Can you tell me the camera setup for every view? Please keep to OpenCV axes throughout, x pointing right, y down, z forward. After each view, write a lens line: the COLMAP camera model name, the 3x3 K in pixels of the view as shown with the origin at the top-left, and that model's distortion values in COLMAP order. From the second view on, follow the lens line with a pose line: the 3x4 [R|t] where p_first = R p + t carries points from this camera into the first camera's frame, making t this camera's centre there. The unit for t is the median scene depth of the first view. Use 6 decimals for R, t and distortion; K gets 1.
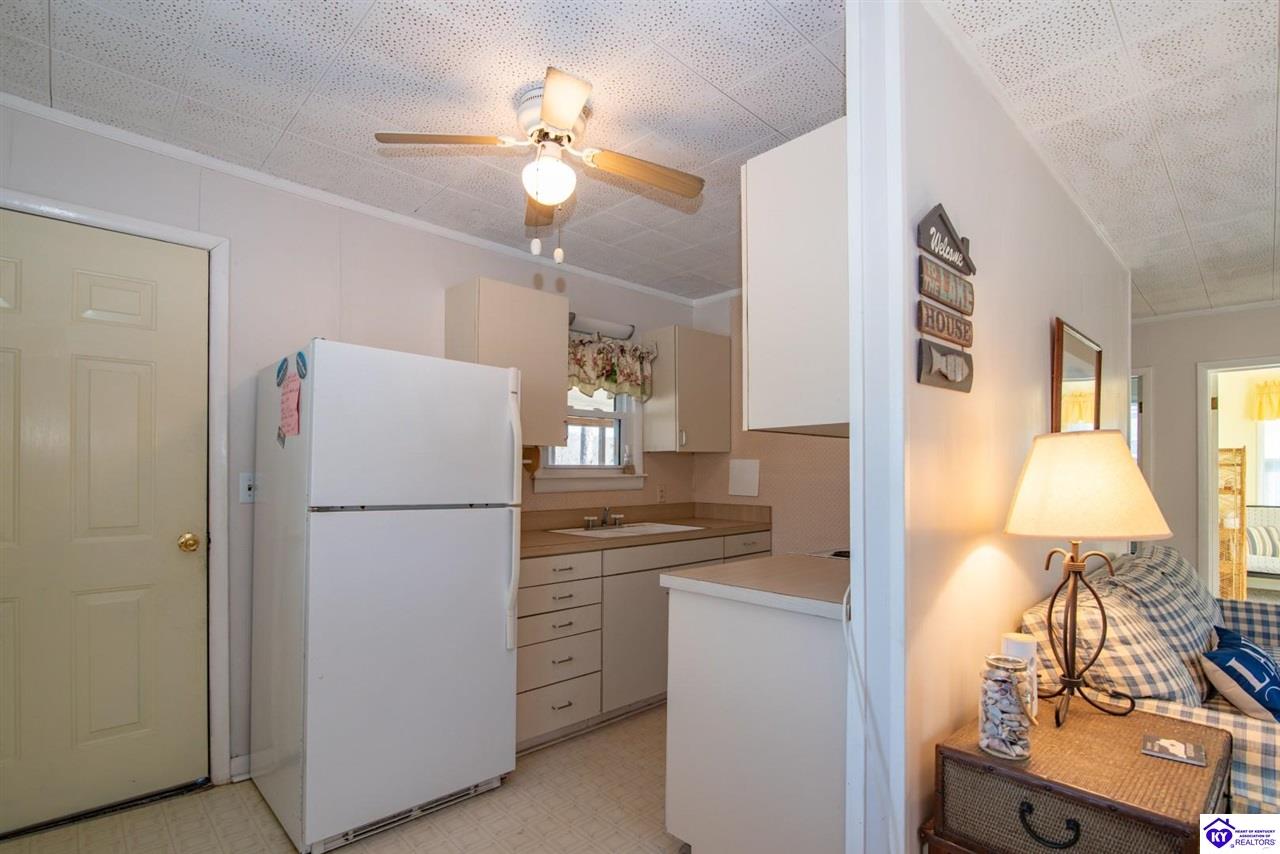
lens RADIAL K [[617.8, 0, 638.6], [0, 617.8, 470.5], [0, 0, 1]] dist [-0.008523, 0.000045]
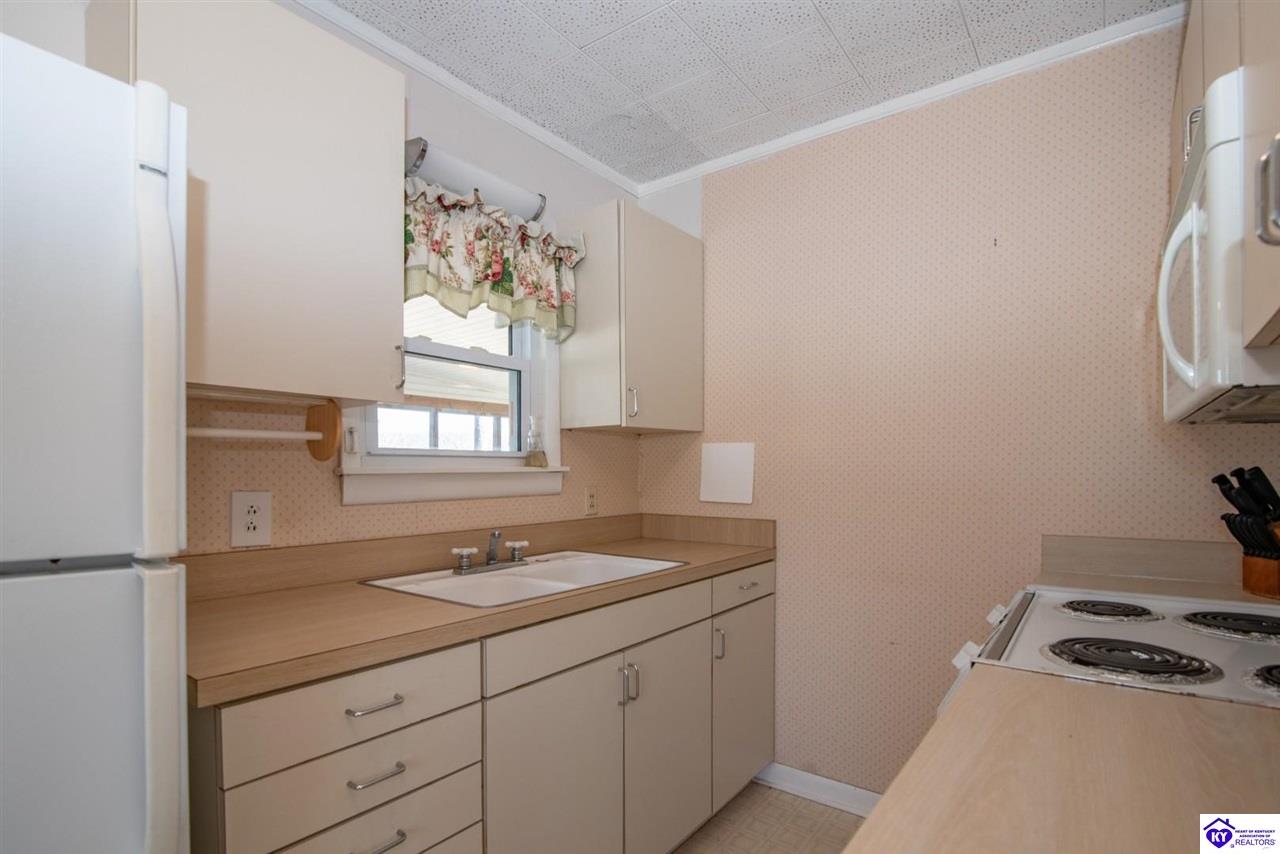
lens RADIAL K [[631.4, 0, 641.8], [0, 631.4, 489.4], [0, 0, 1]] dist [-0.015421, -0.000349]
pose [[0.986534, -0.007513, 0.163382, -0.015500], [0.002496, 0.999520, 0.030894, 0.008936], [-0.163536, -0.030070, 0.986079, 0.425065]]
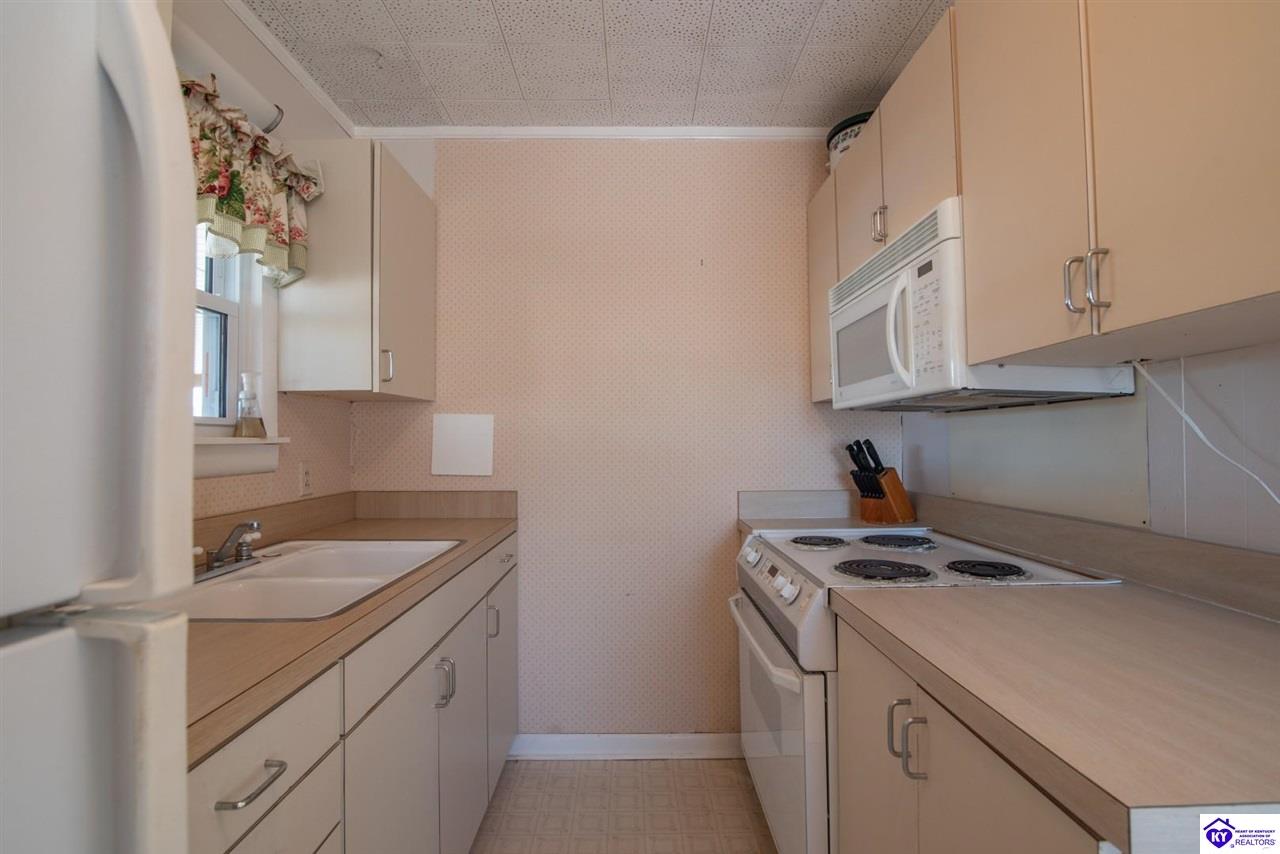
lens RADIAL K [[606.7, 0, 651.0], [0, 606.7, 427.9], [0, 0, 1]] dist [-0.015045, -0.000183]
pose [[0.679505, 0.014352, 0.733531, -0.142547], [0.002811, 0.999750, -0.022165, 0.009501], [-0.733666, 0.017123, 0.679295, 0.504150]]
